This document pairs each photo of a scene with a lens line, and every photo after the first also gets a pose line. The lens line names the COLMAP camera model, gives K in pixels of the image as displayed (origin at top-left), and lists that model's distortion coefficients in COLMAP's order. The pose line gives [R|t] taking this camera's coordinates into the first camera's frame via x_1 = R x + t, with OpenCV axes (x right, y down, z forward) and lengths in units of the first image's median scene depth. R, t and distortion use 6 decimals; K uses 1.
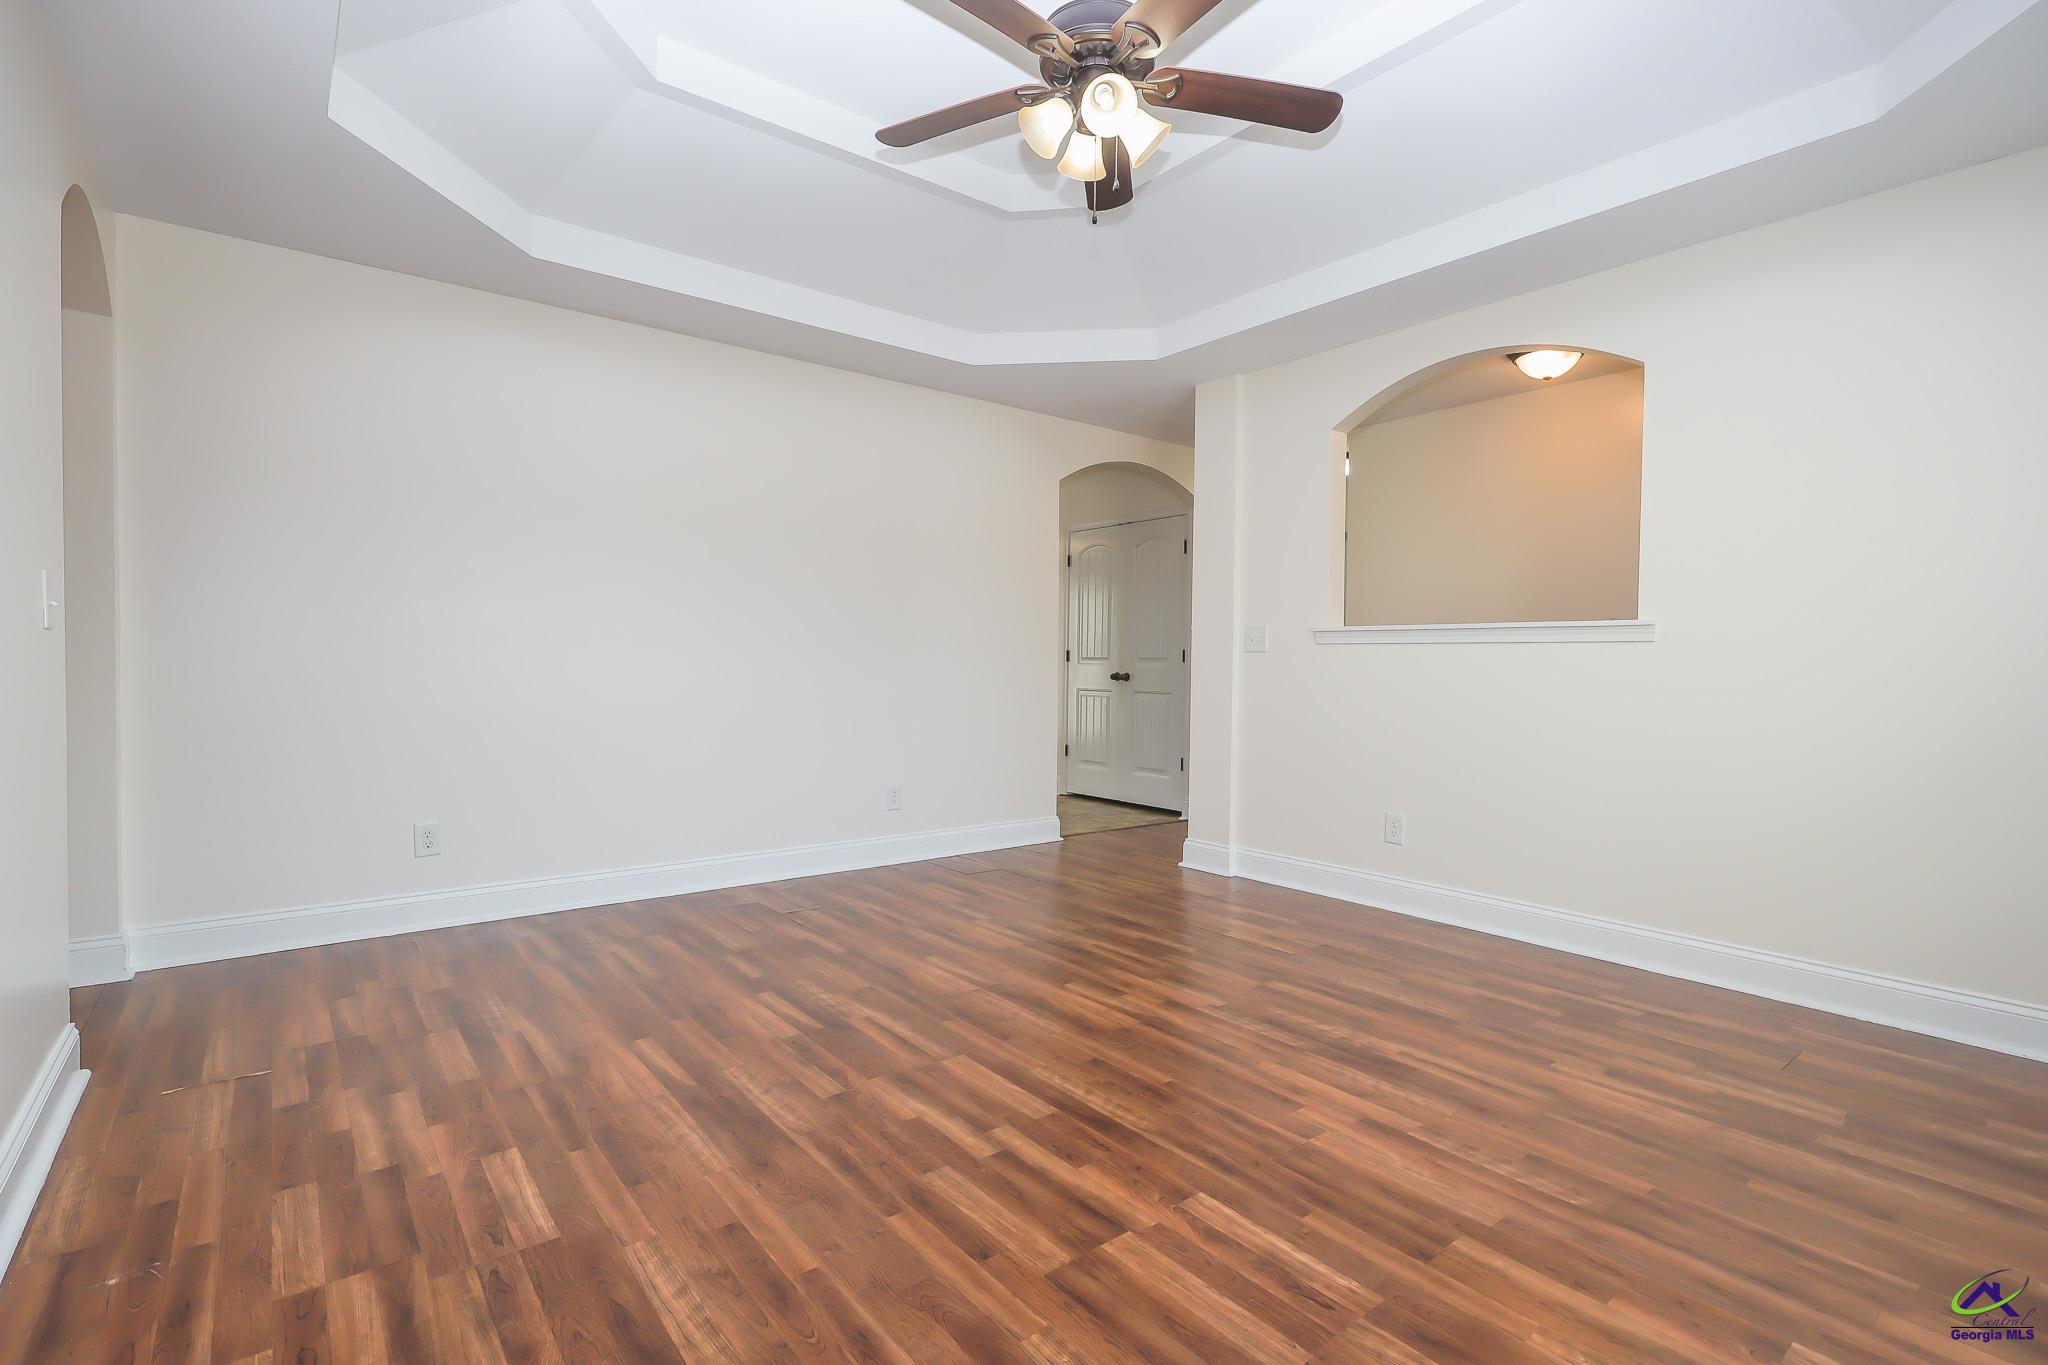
lens RADIAL K [[946.3, 0, 1027.7], [0, 946.3, 681.8], [0, 0, 1]] dist [-0.000708, 0.000413]
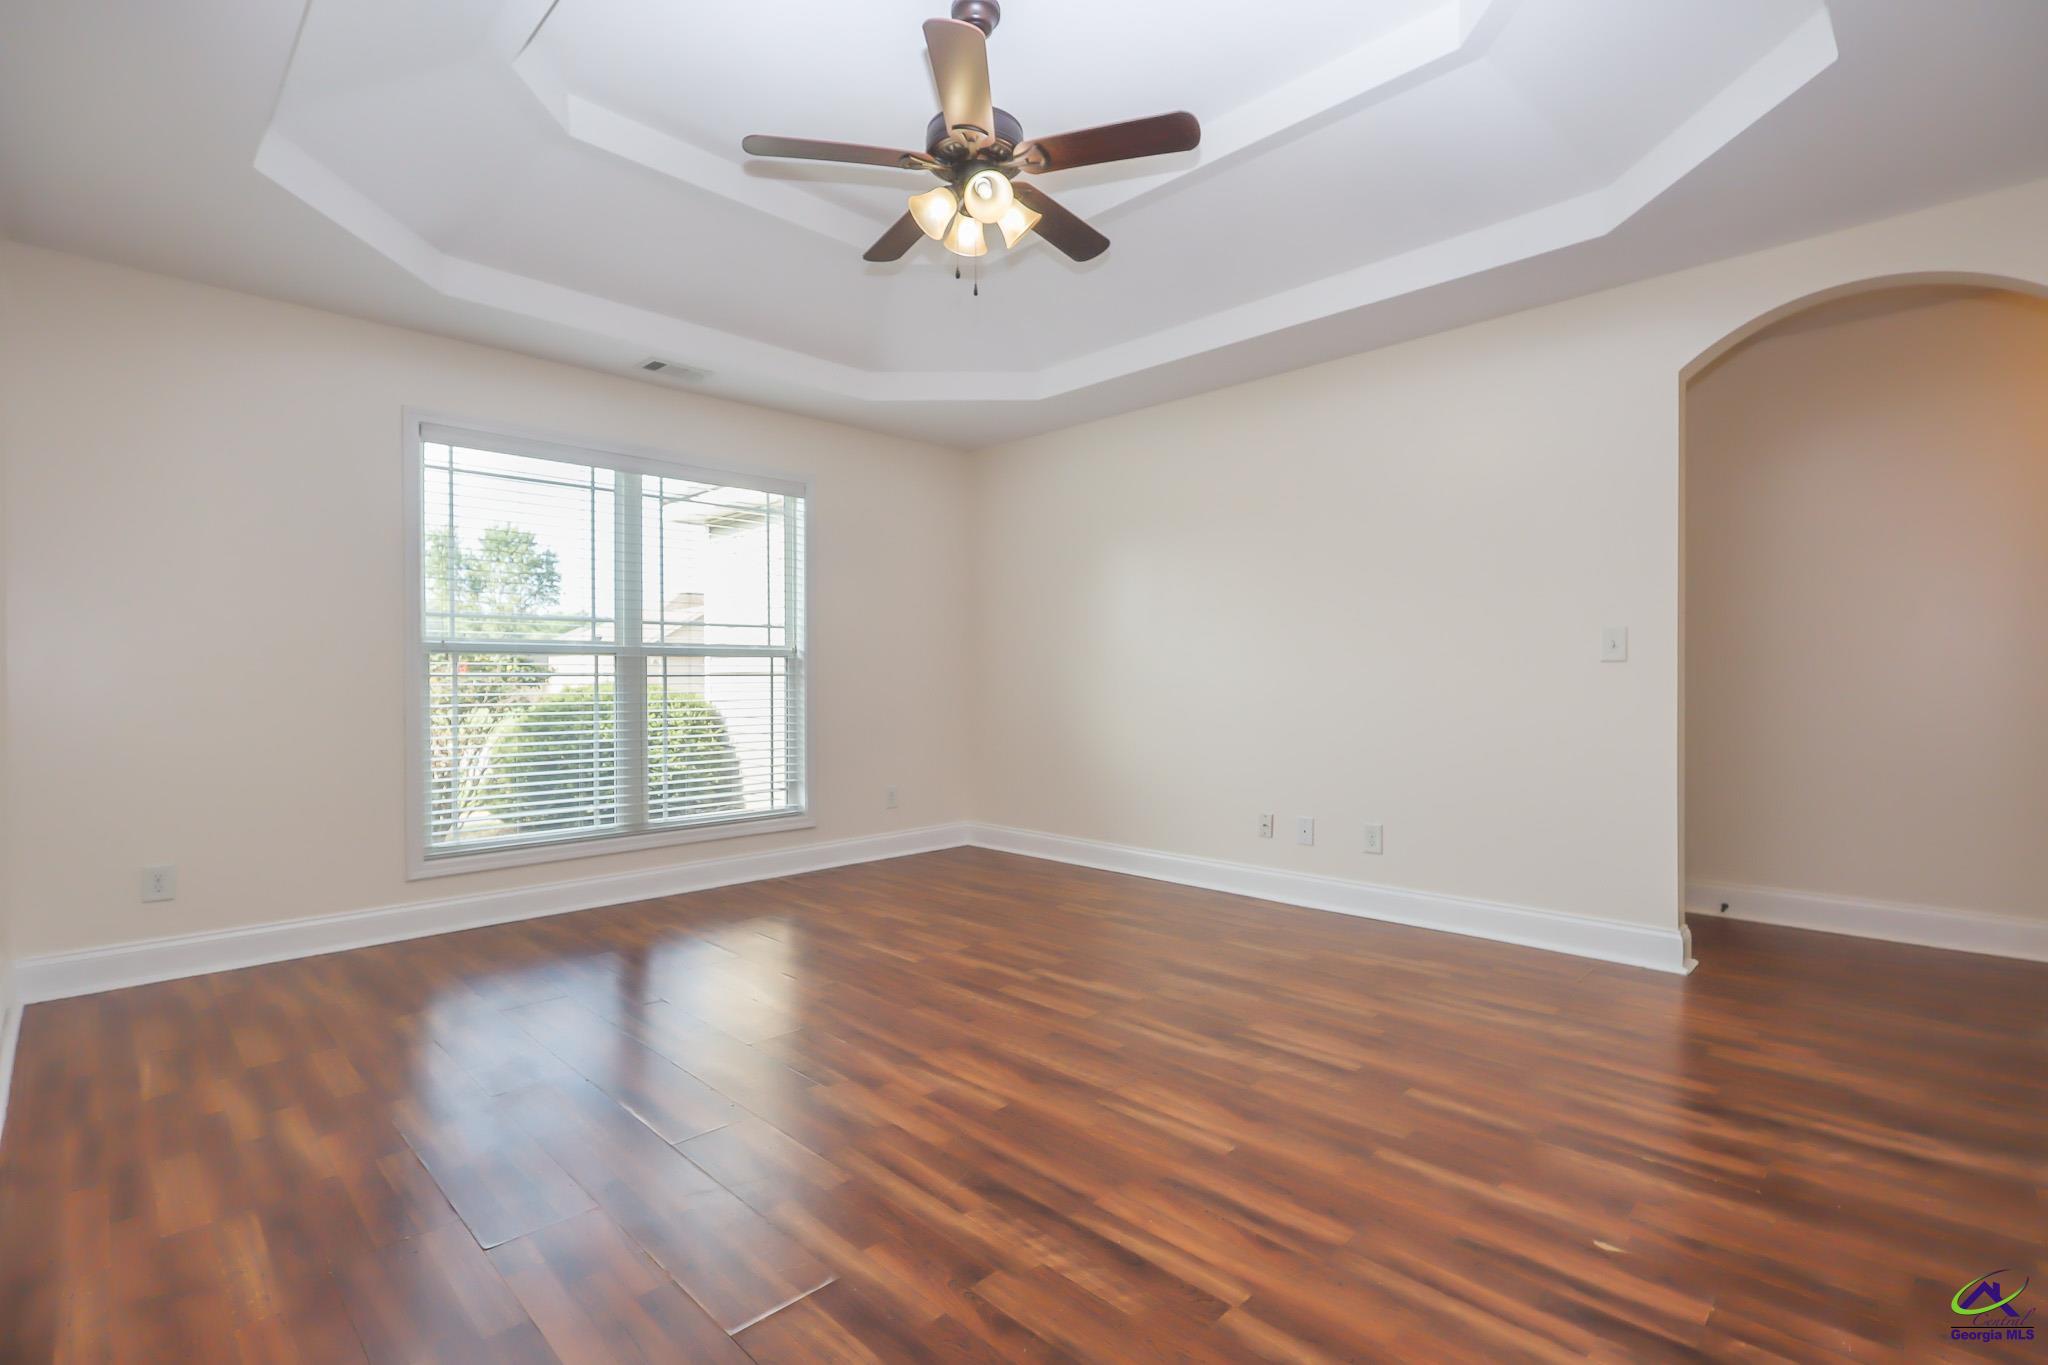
lens RADIAL K [[946.3, 0, 1027.7], [0, 946.3, 681.8], [0, 0, 1]] dist [-0.000708, 0.000413]
pose [[-0.992840, -0.006132, -0.119292, 0.138069], [-0.008453, 0.999785, 0.018954, -0.035921], [0.119150, 0.019826, -0.992678, 2.104495]]
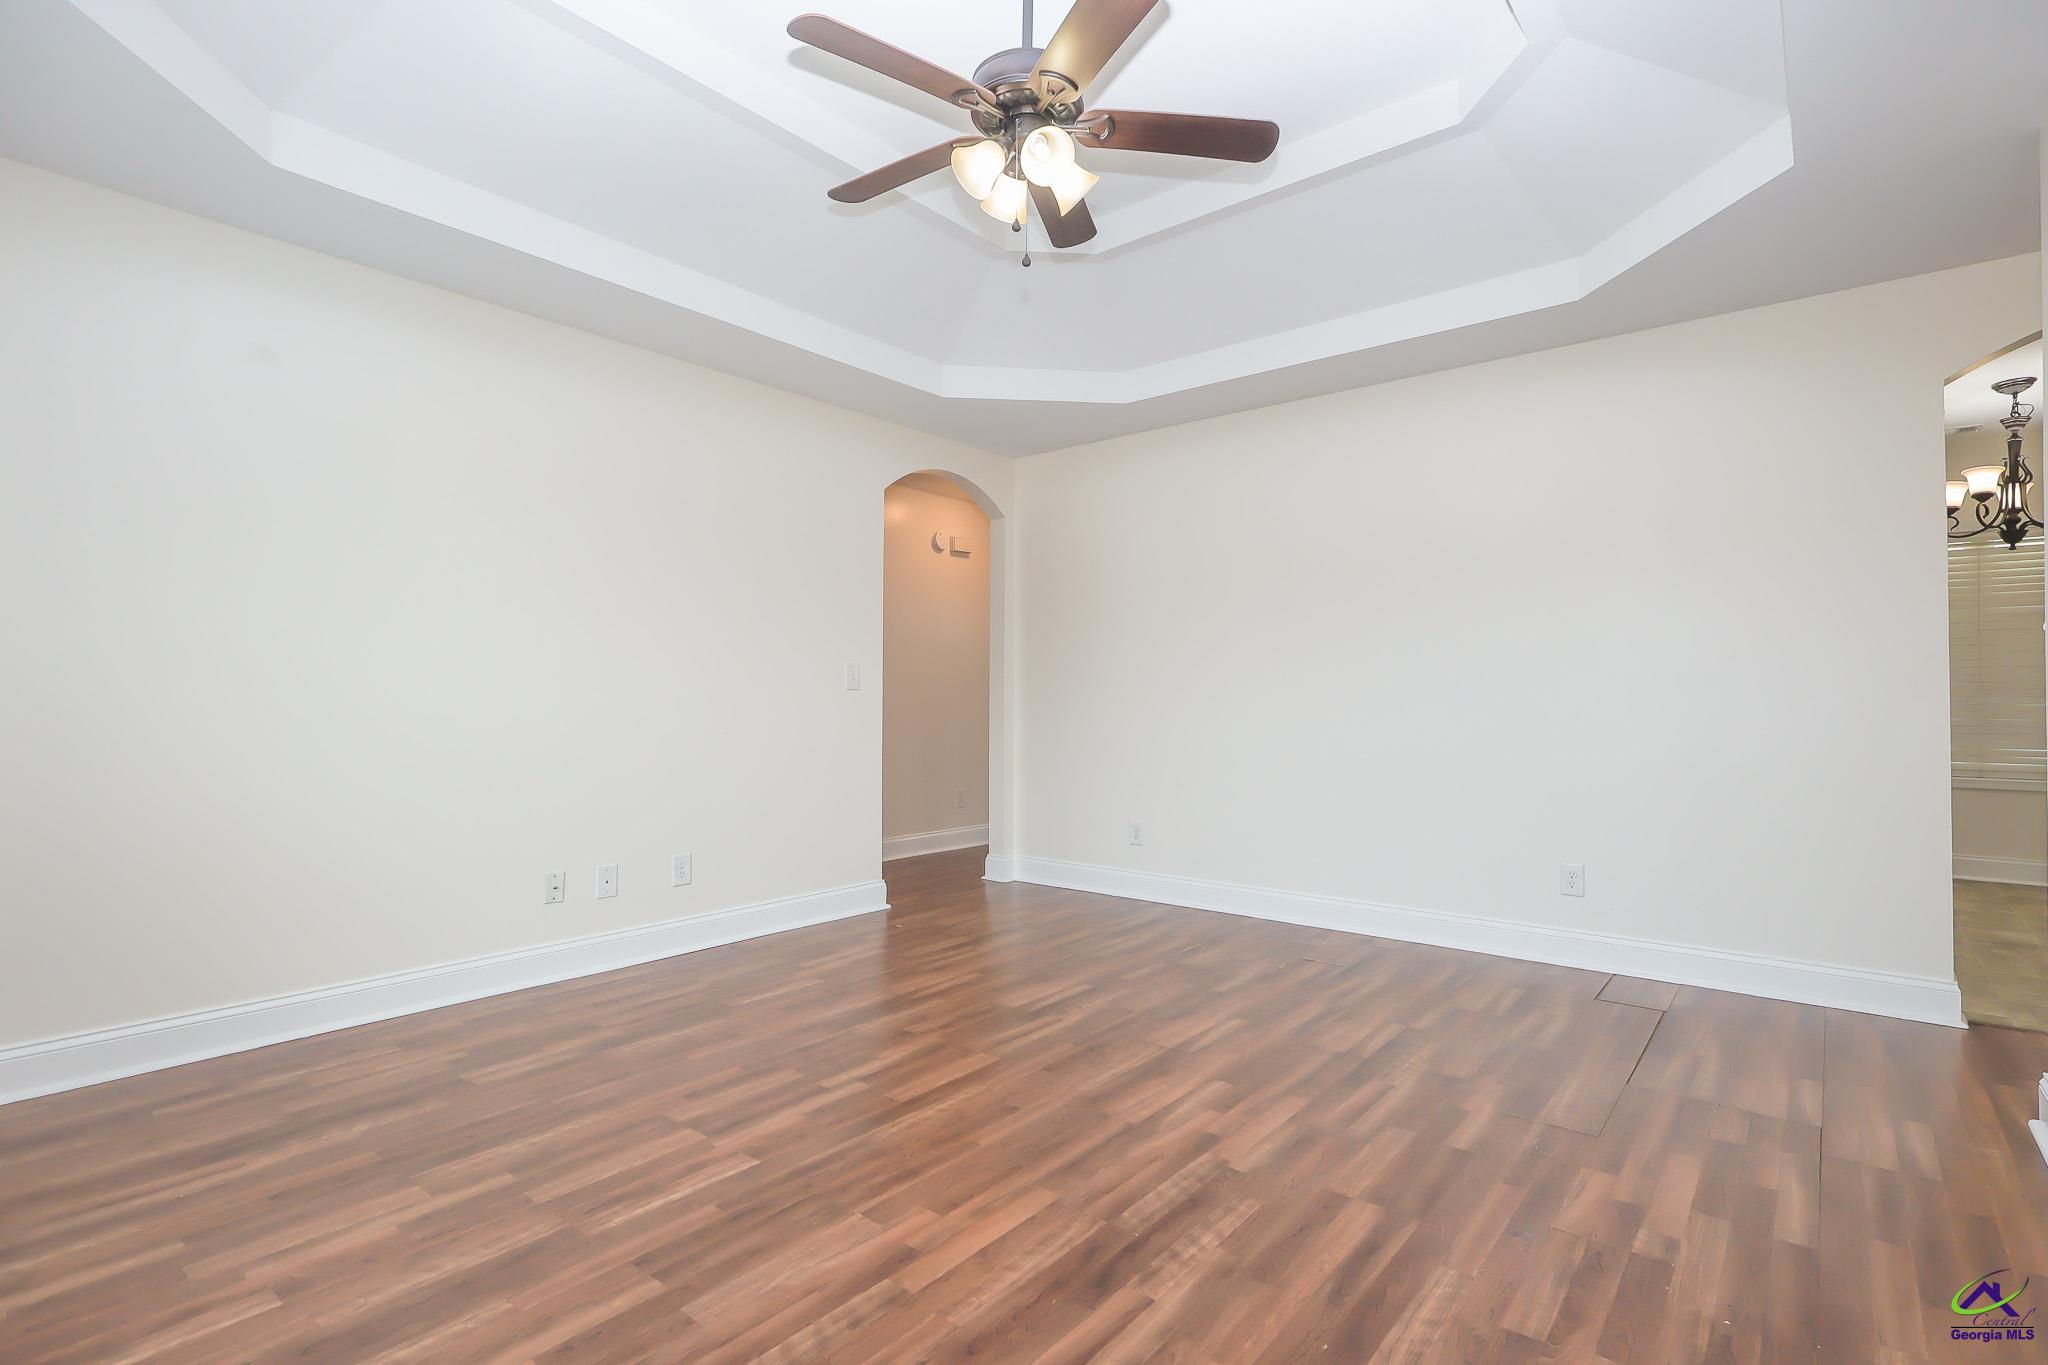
lens RADIAL K [[973.4, 0, 1032.1], [0, 973.4, 681.9], [0, 0, 1]] dist [0.000842, 0.000206]
pose [[0.215853, -0.027476, -0.976039, 1.046232], [-0.018701, 0.999304, -0.032267, -0.007808], [0.976247, 0.025218, 0.215189, 0.773857]]
